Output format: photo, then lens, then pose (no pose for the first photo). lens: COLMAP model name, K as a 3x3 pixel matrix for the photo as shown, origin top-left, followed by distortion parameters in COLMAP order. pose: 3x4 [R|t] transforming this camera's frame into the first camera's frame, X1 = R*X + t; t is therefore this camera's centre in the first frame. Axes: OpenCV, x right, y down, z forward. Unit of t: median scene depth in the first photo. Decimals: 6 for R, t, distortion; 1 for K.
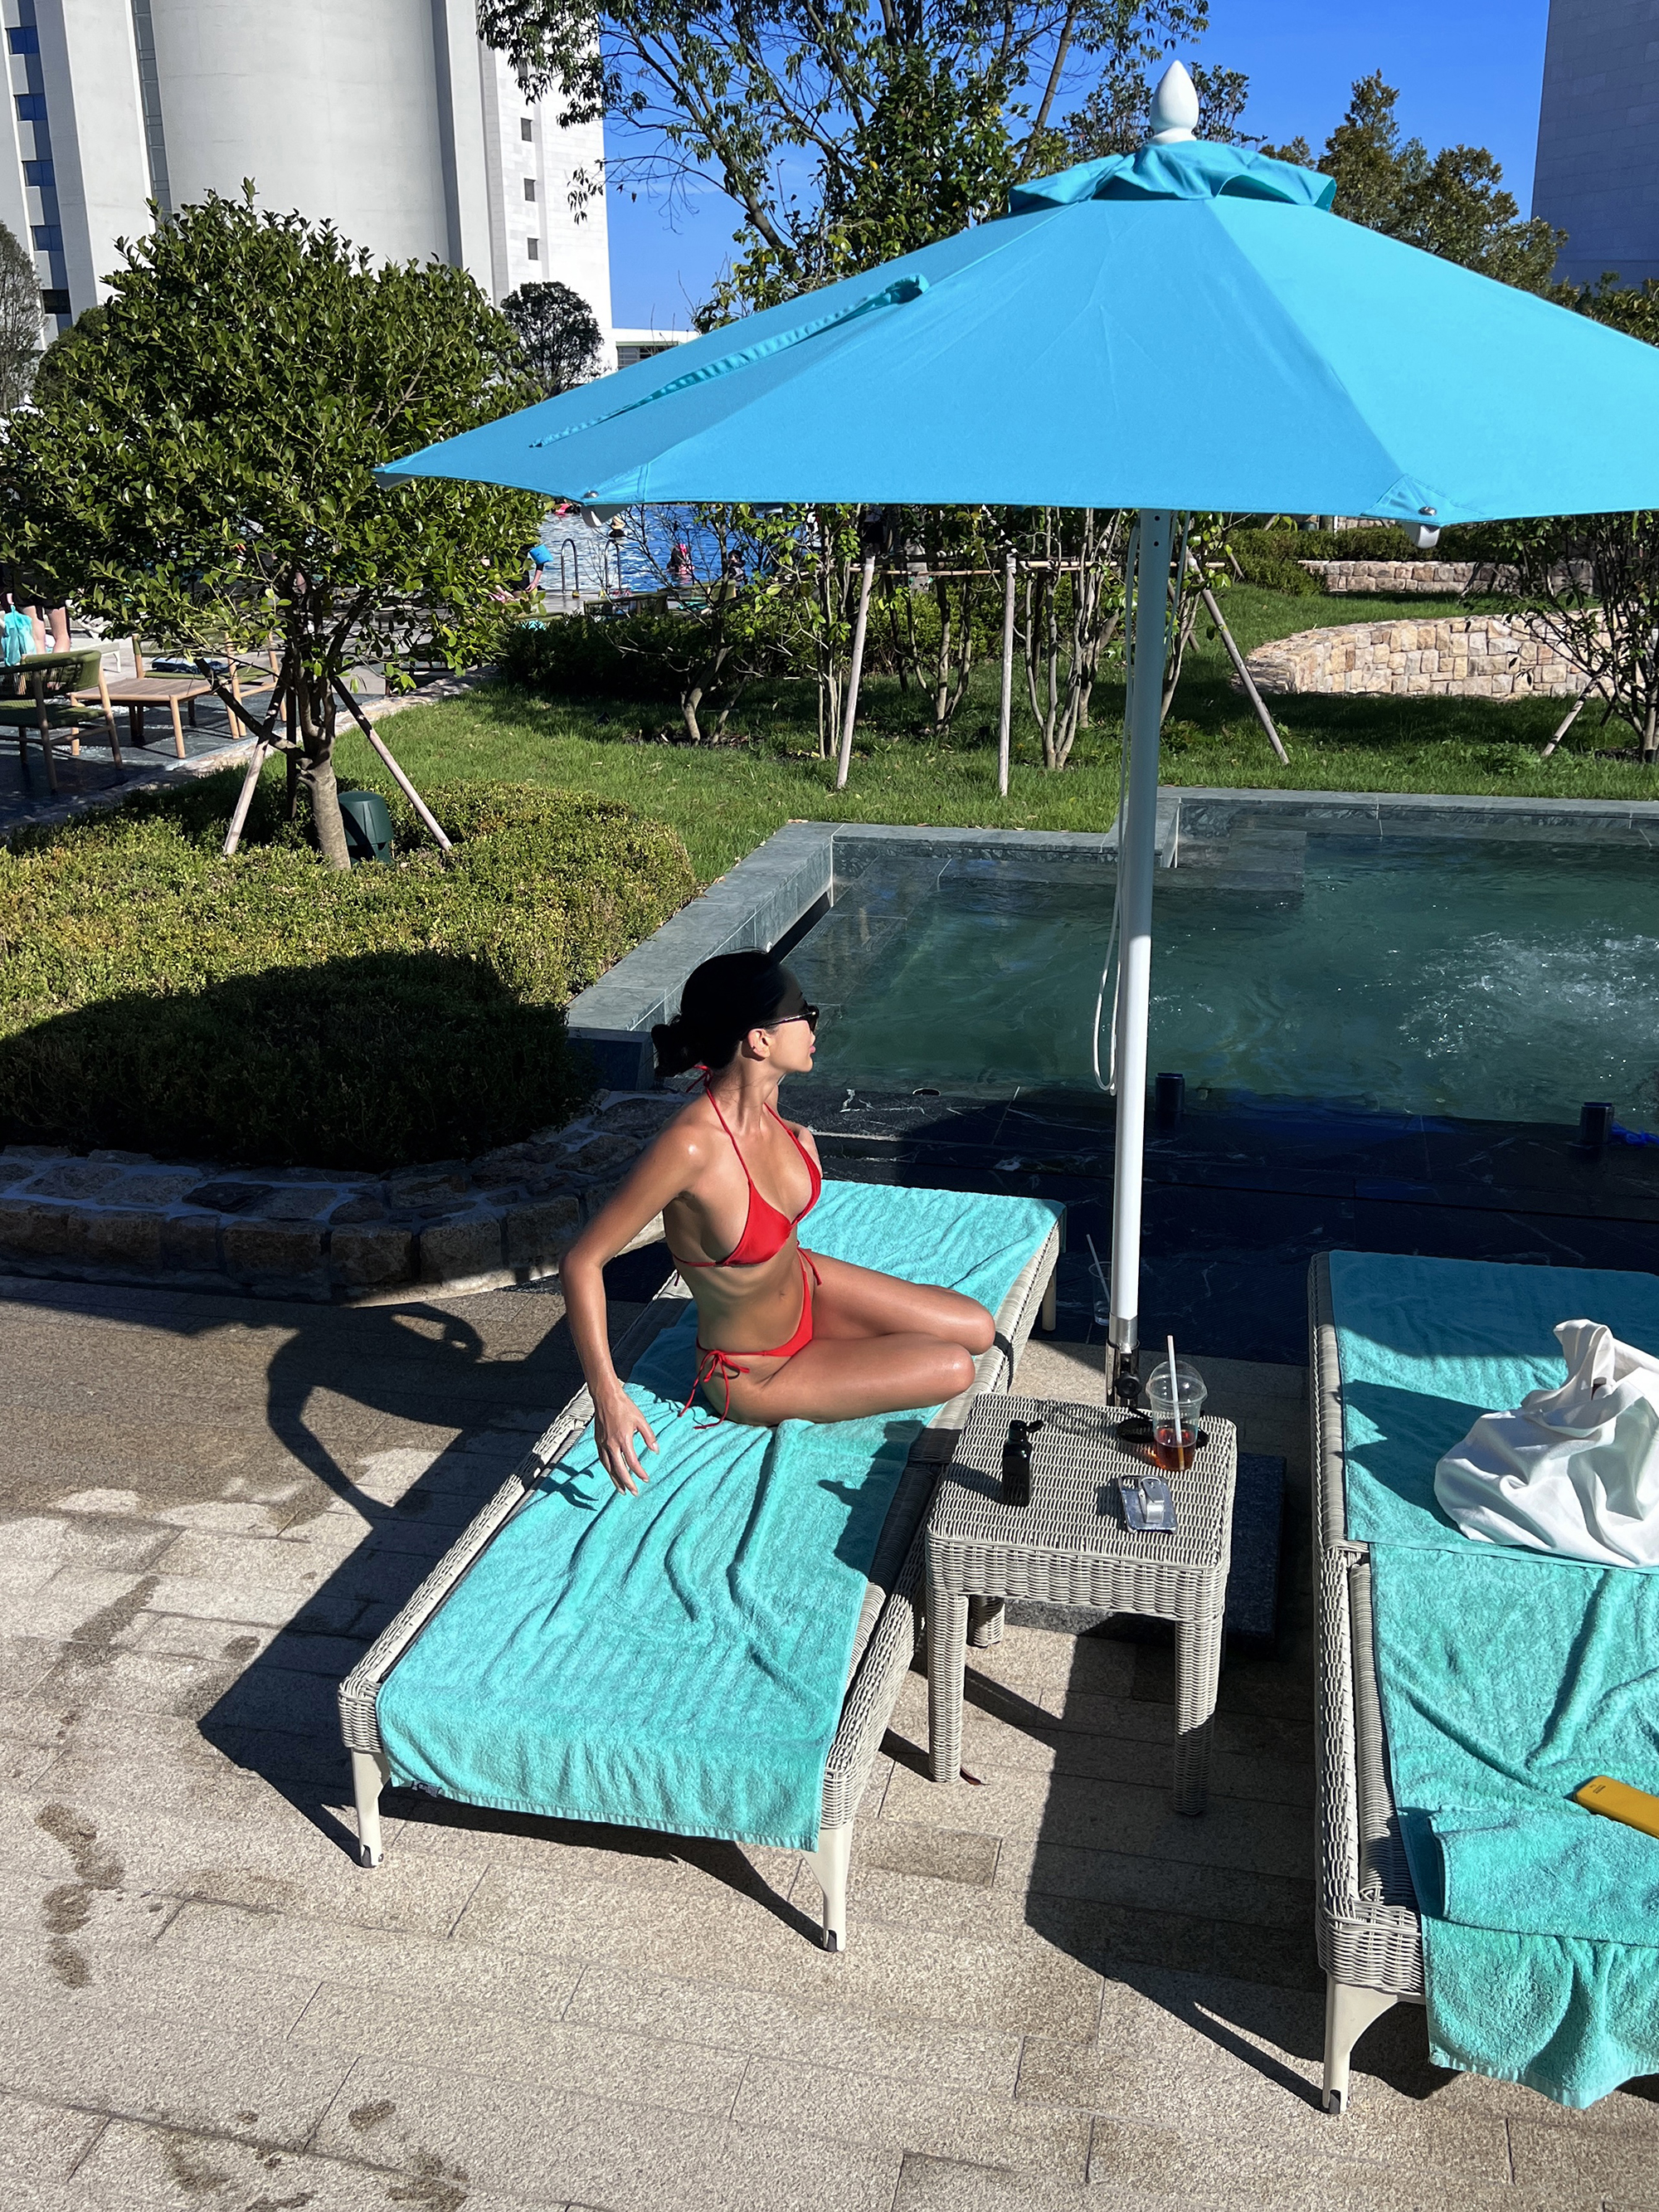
lens RADIAL K [[2073.6, 0, 856.8], [0, 2073.6, 1026.5], [0, 0, 1]] dist [0.066248, -0.098403]
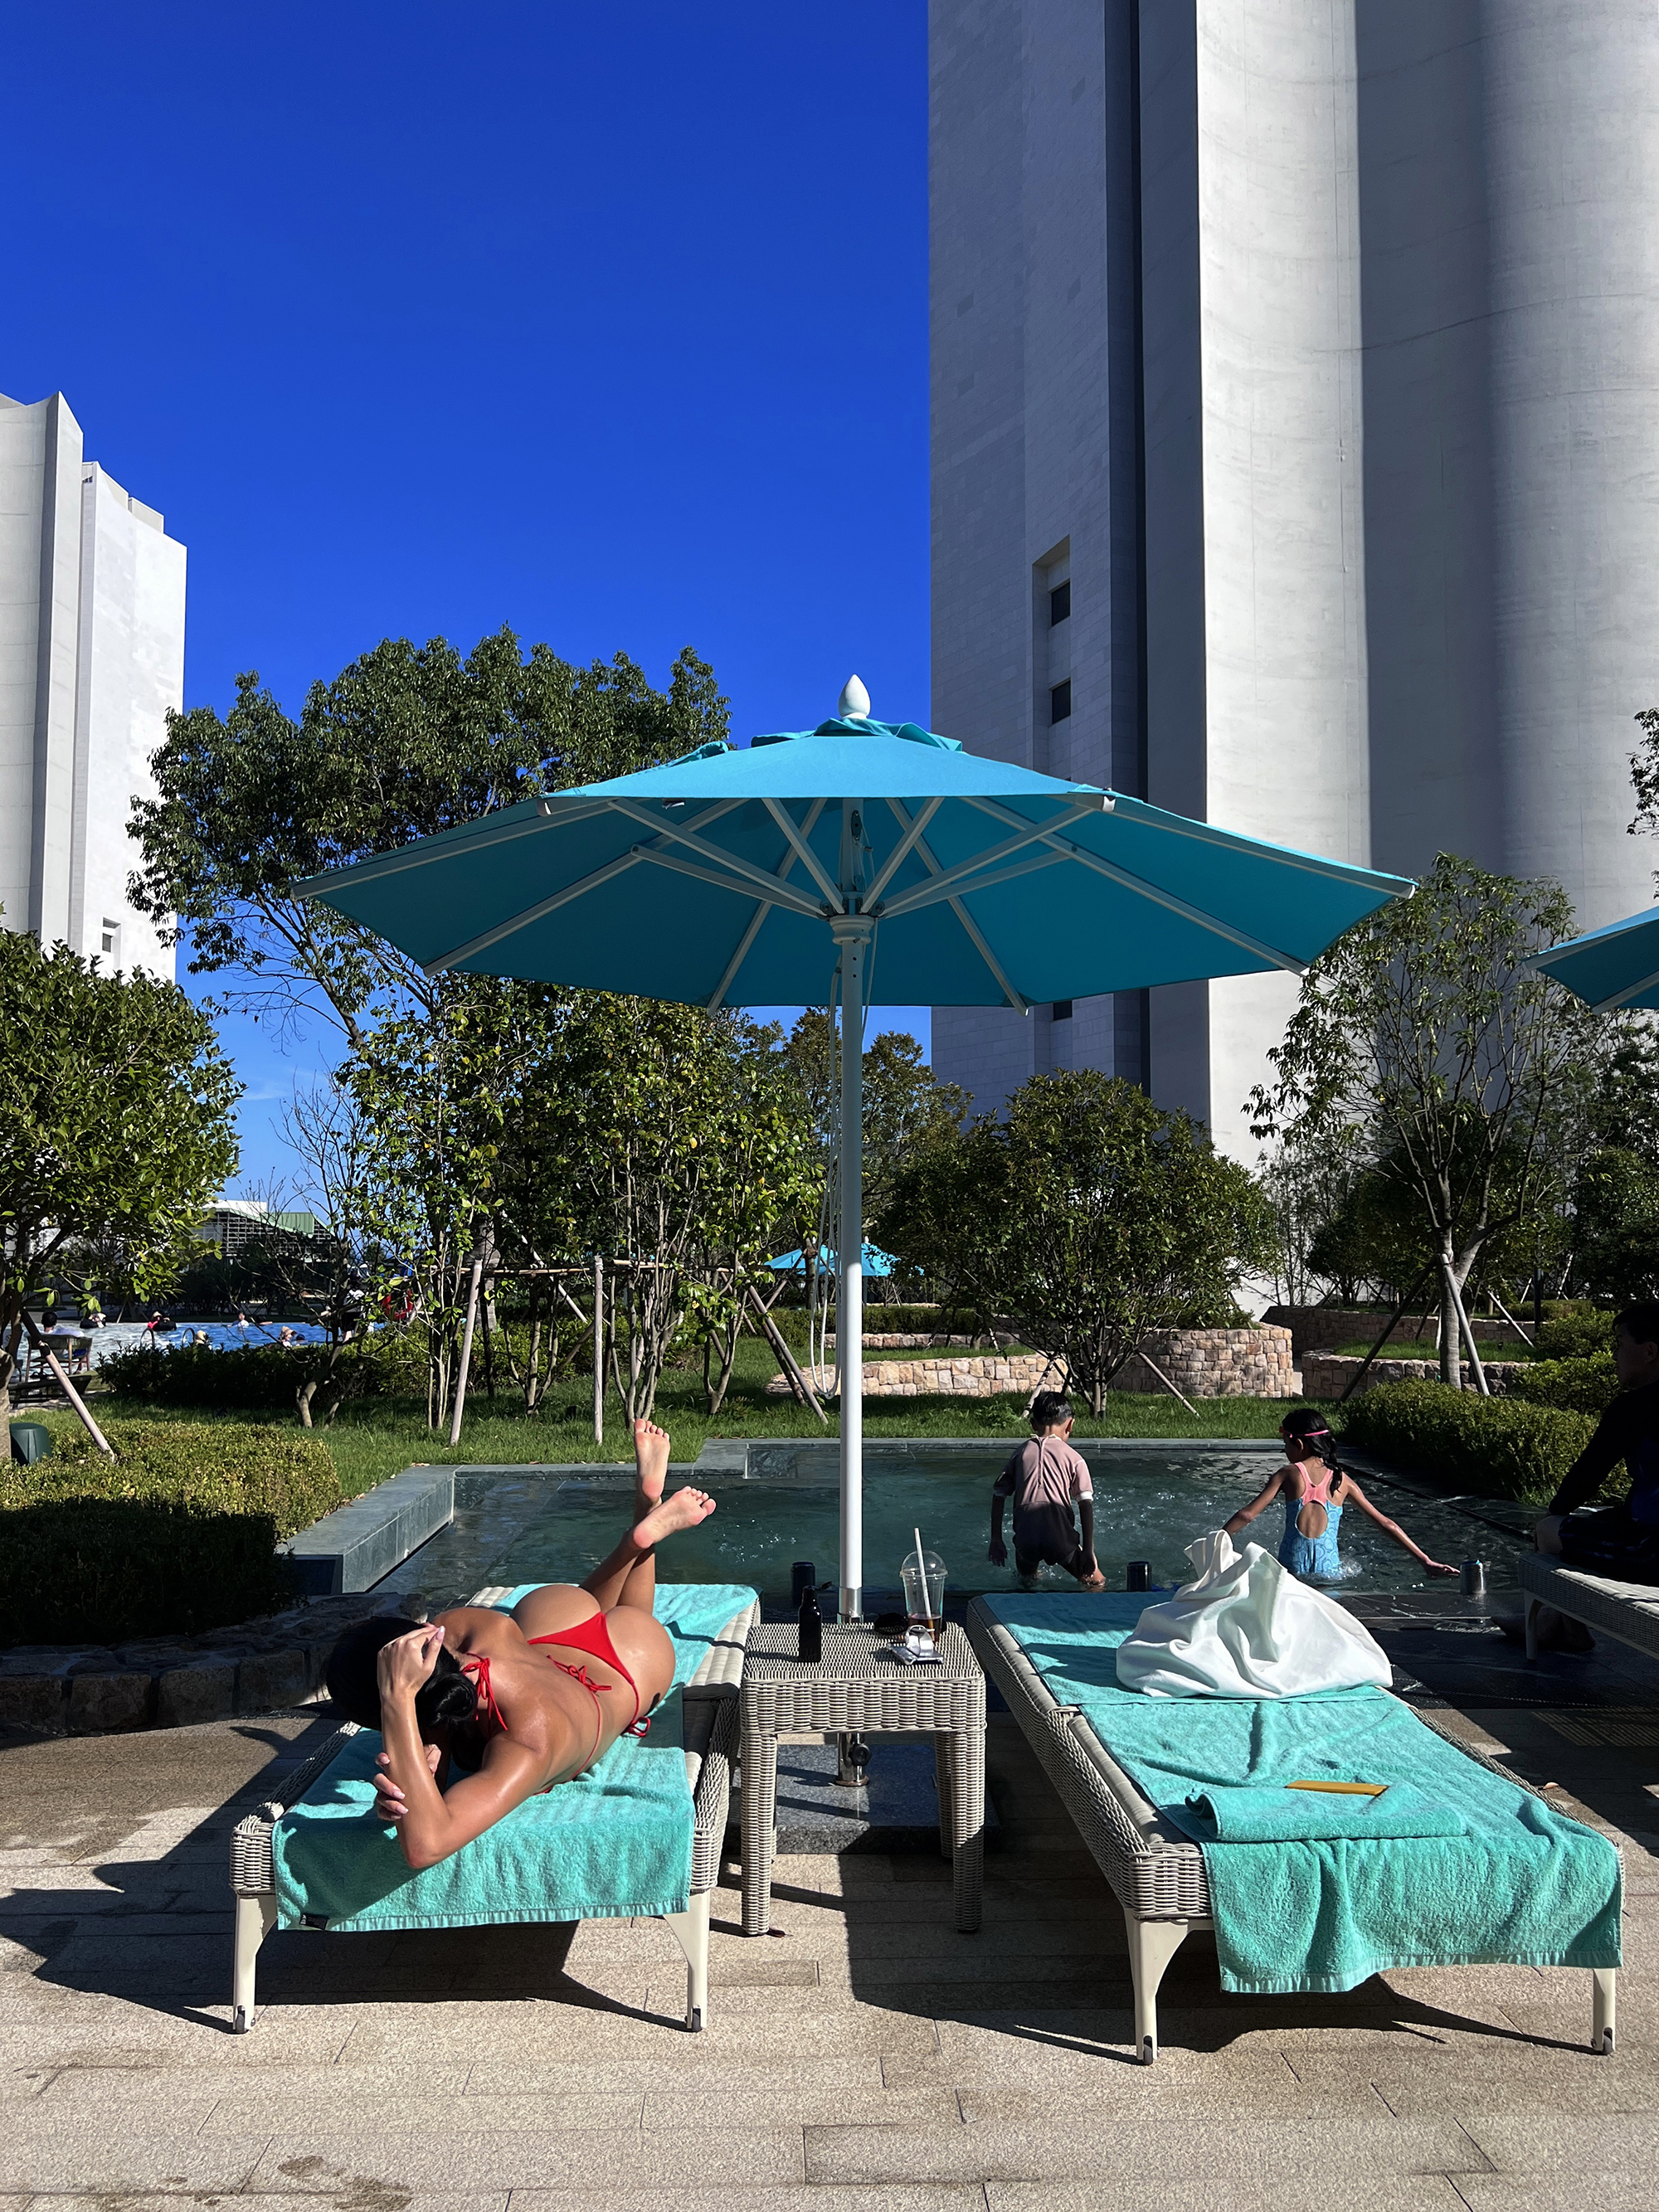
lens RADIAL K [[1804.2, 0, 855.6], [0, 1804.2, 1098.6], [0, 0, 1]] dist [0.067252, -0.093946]
pose [[0.967056, 0.030164, 0.252772, -0.146186], [0.068210, 0.925941, -0.371456, 0.266604], [-0.245257, 0.376461, 0.893379, -0.062938]]
